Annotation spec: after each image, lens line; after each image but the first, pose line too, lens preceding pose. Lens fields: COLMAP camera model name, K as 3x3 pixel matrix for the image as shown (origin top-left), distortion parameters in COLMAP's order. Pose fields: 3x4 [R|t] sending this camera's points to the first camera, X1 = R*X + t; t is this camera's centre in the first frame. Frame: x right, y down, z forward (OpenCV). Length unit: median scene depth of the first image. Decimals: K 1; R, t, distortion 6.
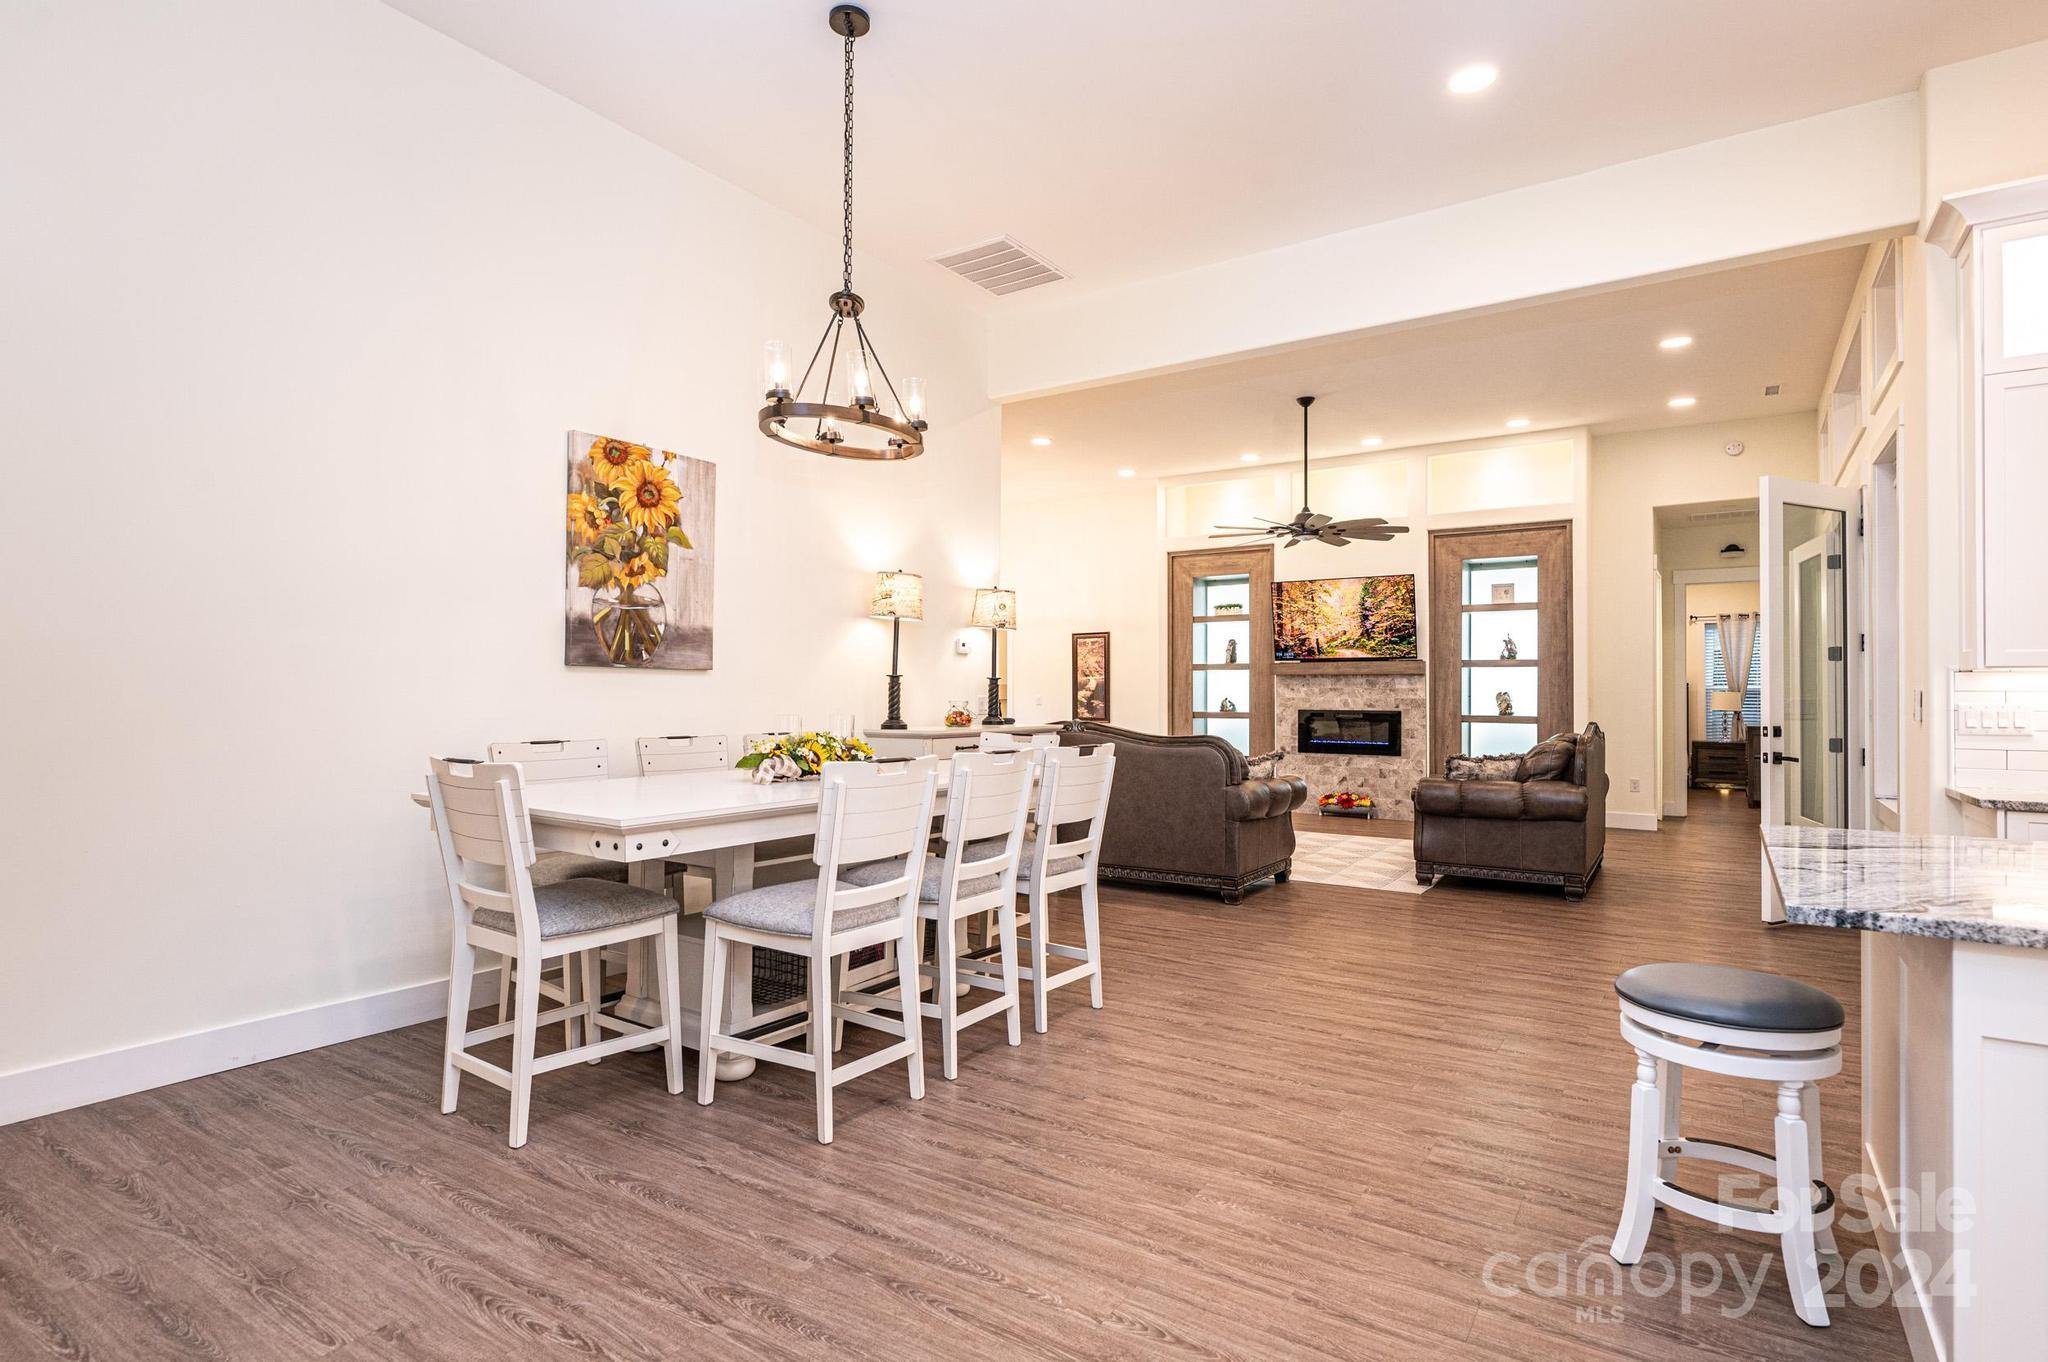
lens RADIAL K [[1048.0, 0, 1024.0], [0, 1048.0, 682.5], [0, 0, 1]] dist [-0.001614, -0.000572]
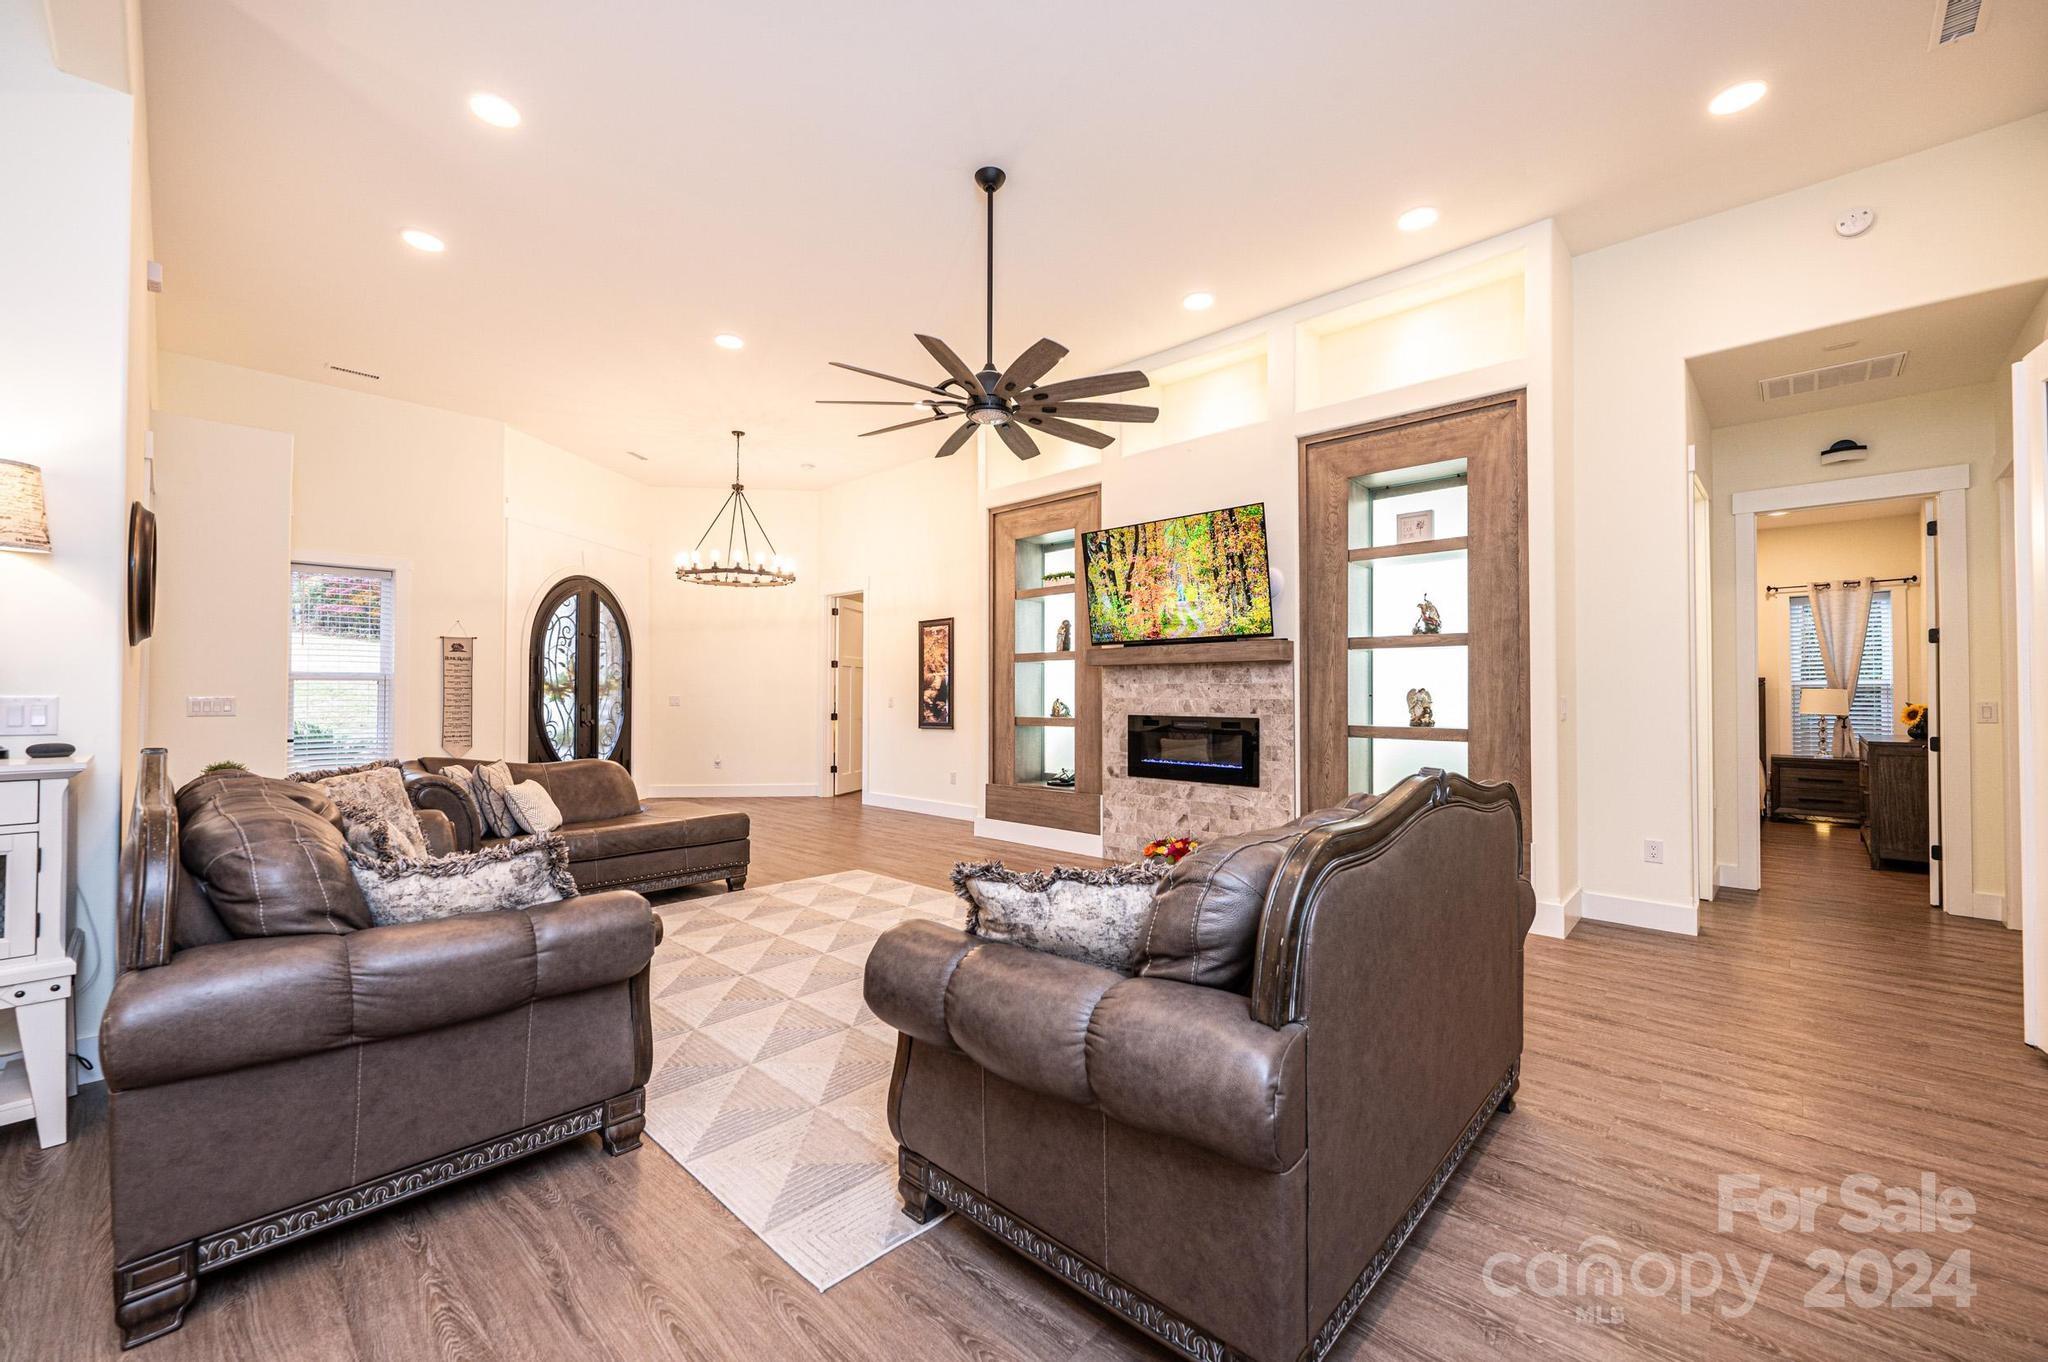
lens RADIAL K [[817.8, 0, 1024.2], [0, 817.8, 684.4], [0, 0, 1]] dist [-0.001076, 0.000124]
pose [[0.984795, -0.004489, -0.173661, 0.302828], [0.004042, 0.999988, -0.002928, 0.006944], [0.173672, 0.002182, 0.984801, 0.469971]]
